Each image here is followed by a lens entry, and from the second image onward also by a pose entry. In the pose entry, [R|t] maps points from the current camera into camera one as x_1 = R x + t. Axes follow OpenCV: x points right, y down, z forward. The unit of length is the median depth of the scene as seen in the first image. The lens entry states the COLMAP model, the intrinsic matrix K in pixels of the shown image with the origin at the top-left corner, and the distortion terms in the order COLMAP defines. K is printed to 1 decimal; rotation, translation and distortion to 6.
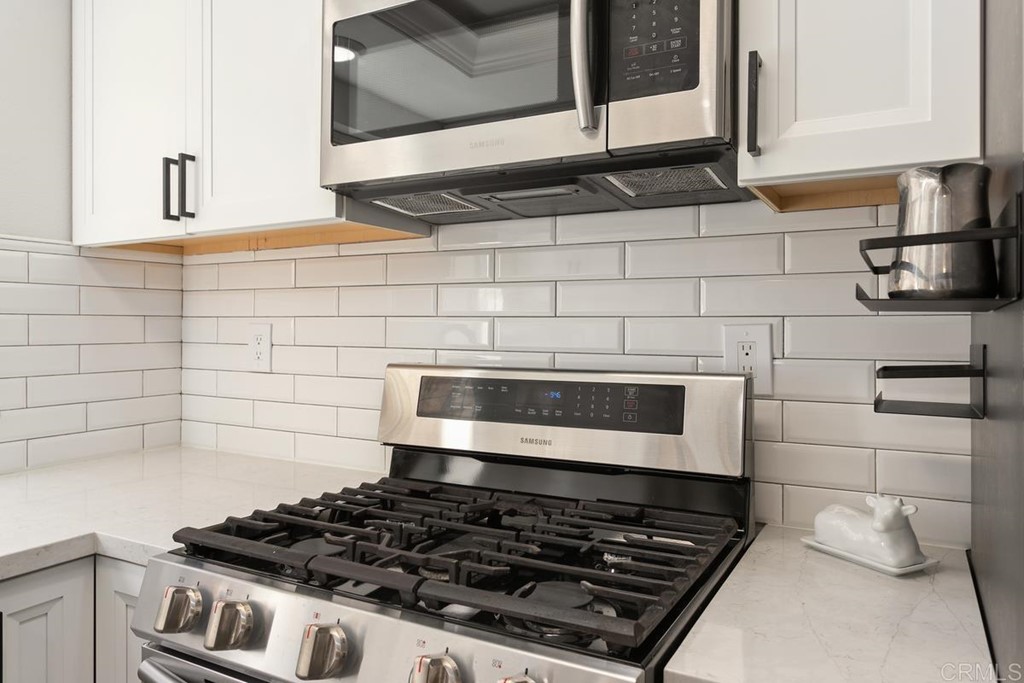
lens RADIAL K [[720.2, 0, 511.1], [0, 720.2, 322.9], [0, 0, 1]] dist [-0.005509, -0.001290]
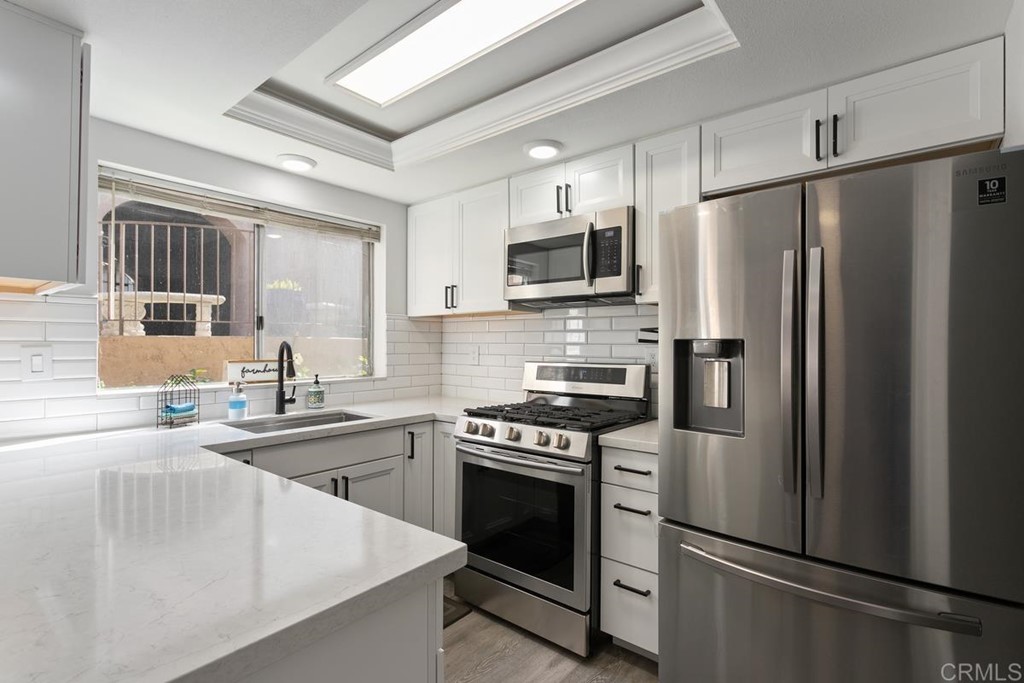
lens RADIAL K [[478.0, 0, 512.0], [0, 478.0, 341.5], [0, 0, 1]] dist [-0.000431, -0.000018]
pose [[0.983420, 0.000570, -0.181343, 0.119008], [-0.001185, 0.999994, -0.003282, -0.013045], [0.181340, 0.003442, 0.983414, -0.890415]]
